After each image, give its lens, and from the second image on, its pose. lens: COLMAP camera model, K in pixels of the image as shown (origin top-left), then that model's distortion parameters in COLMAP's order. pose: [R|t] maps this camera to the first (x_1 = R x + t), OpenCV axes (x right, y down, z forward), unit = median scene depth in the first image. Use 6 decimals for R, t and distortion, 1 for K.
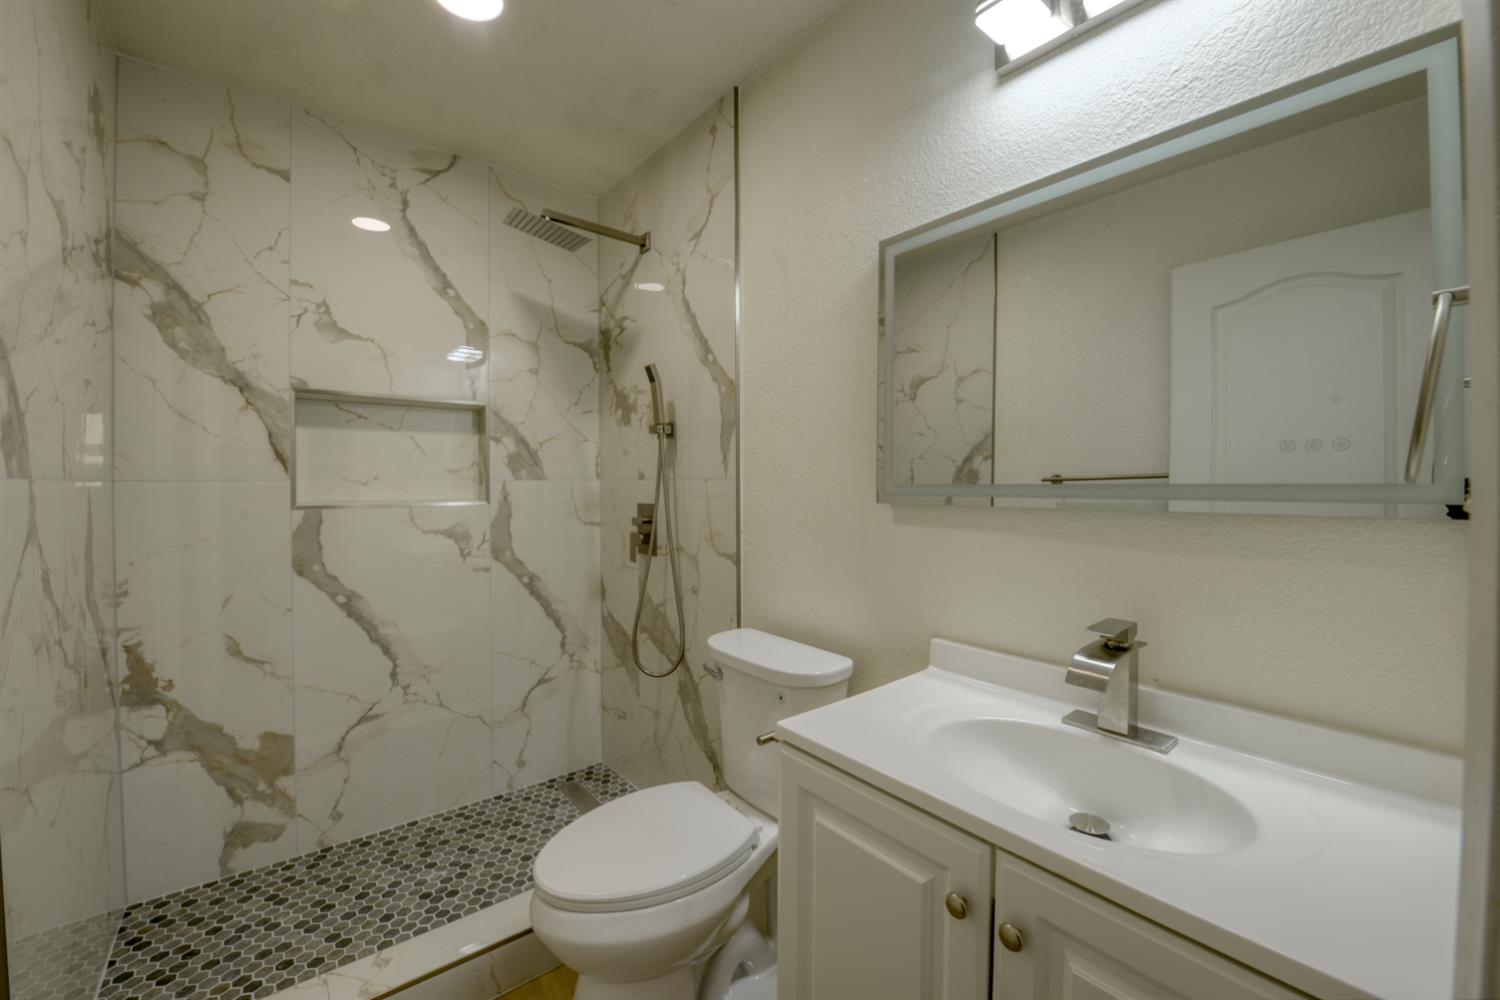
lens RADIAL K [[603.2, 0, 753.0], [0, 603.2, 490.0], [0, 0, 1]] dist [-0.018572, -0.000733]
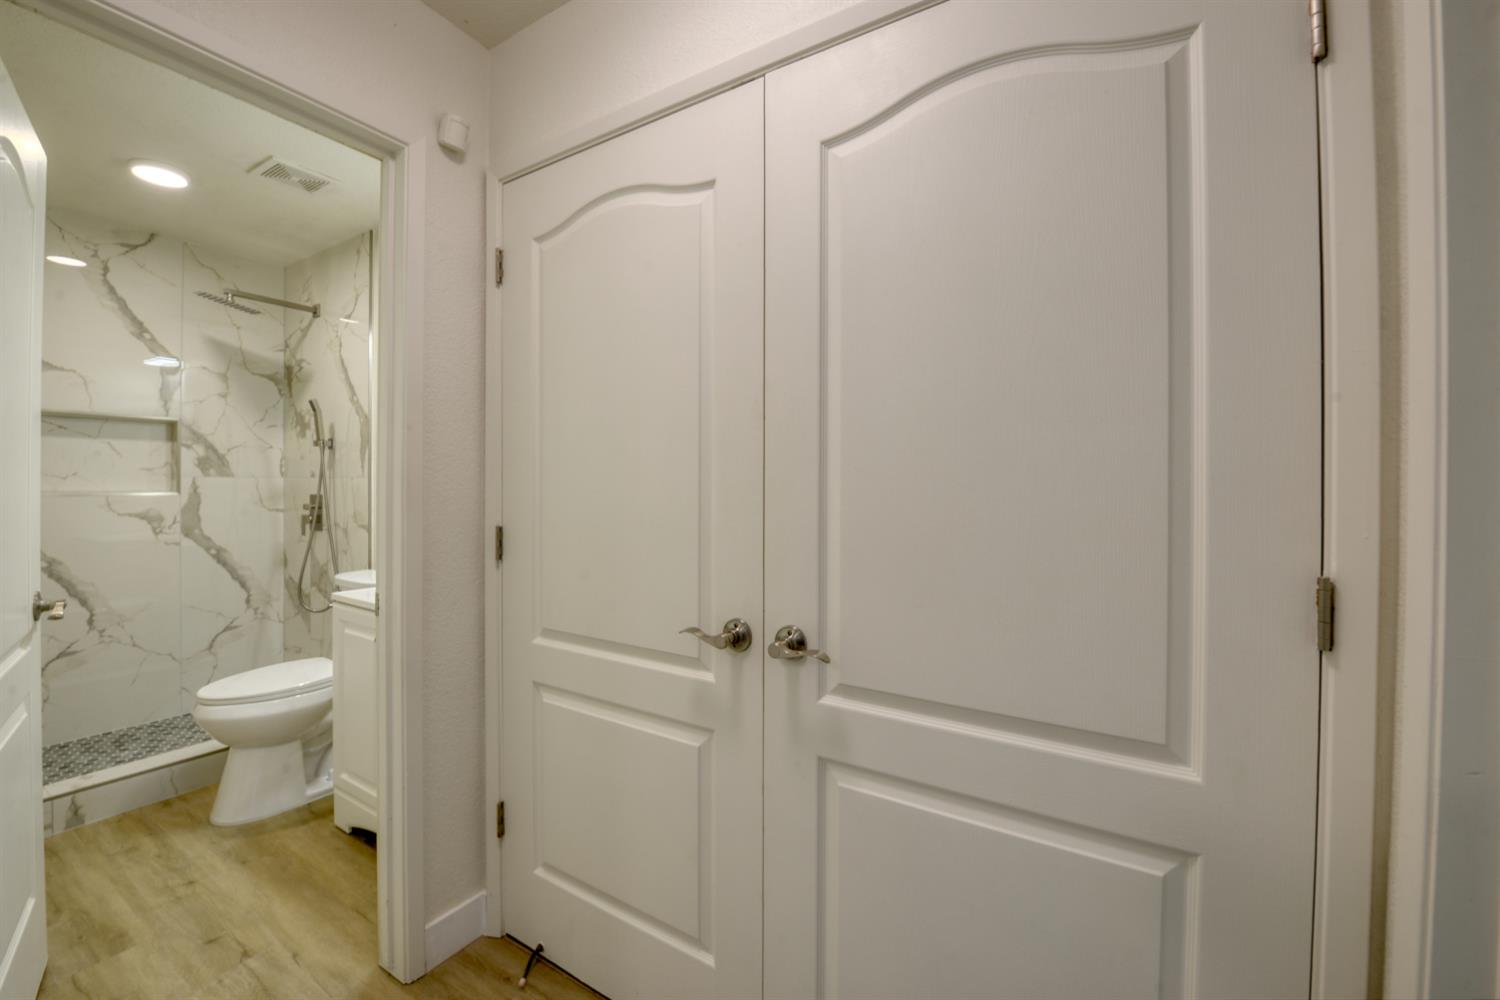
lens RADIAL K [[603.2, 0, 749.0], [0, 603.2, 486.4], [0, 0, 1]] dist [-0.018572, -0.000733]
pose [[0.946916, 0.007287, 0.321398, 0.361443], [-0.005010, 0.999956, -0.007911, 0.010617], [-0.321442, 0.005880, 0.946911, -0.705408]]
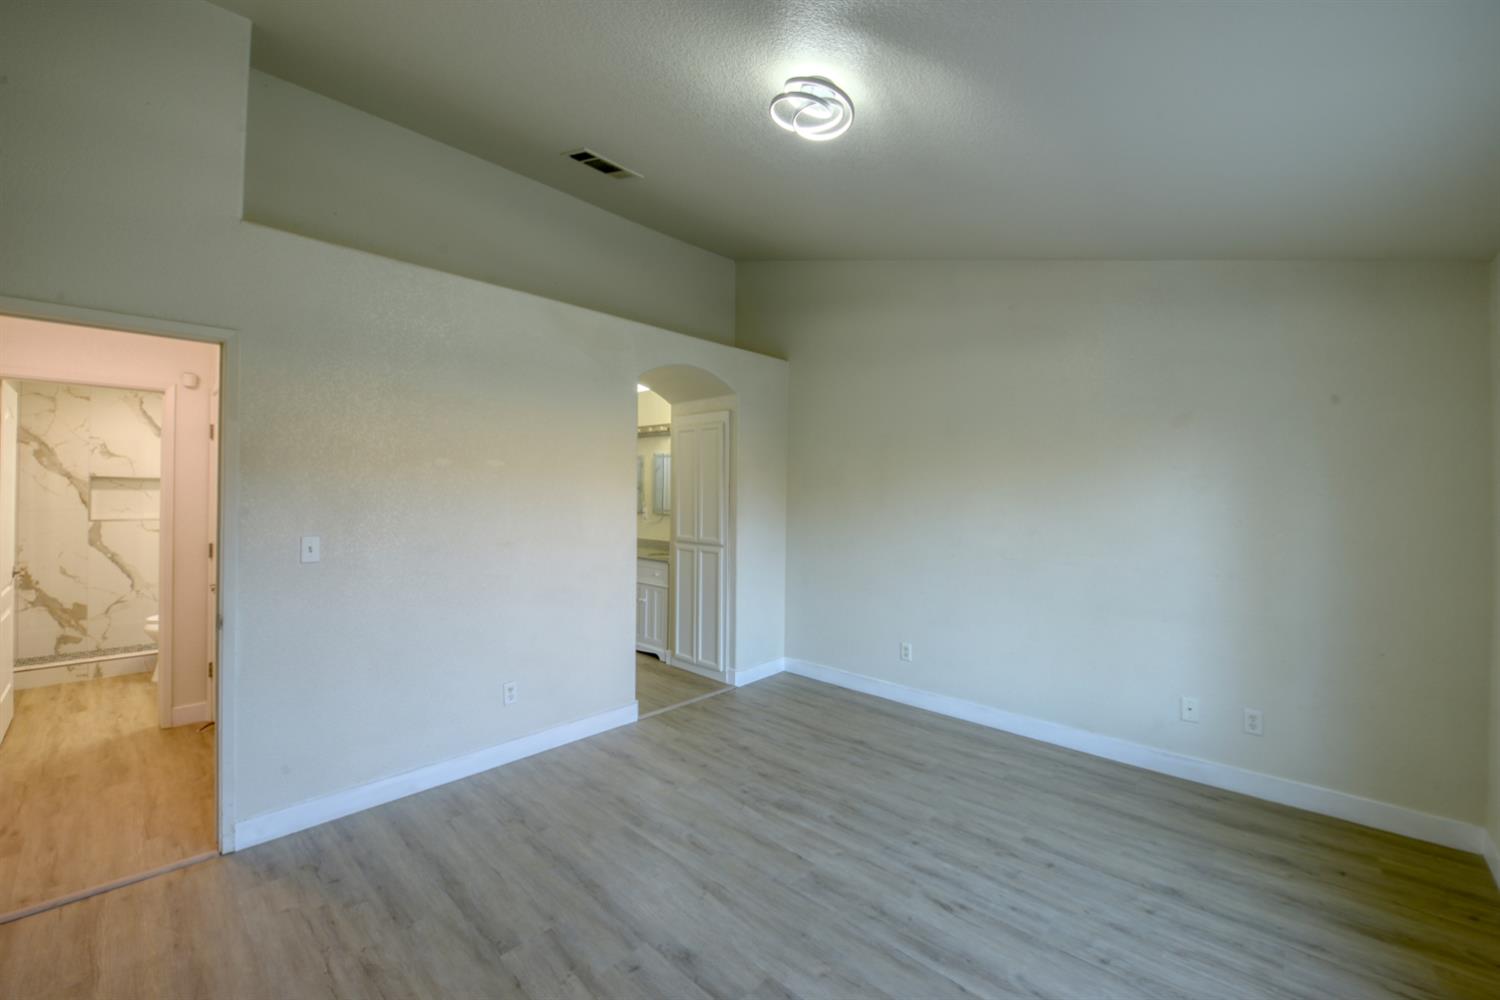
lens RADIAL K [[603.2, 0, 747.2], [0, 603.2, 490.0], [0, 0, 1]] dist [-0.018572, -0.000733]
pose [[0.991189, 0.014286, 0.131680, 1.660314], [-0.012696, 0.999836, -0.012903, -0.102102], [-0.131842, 0.011117, 0.991208, -1.846686]]
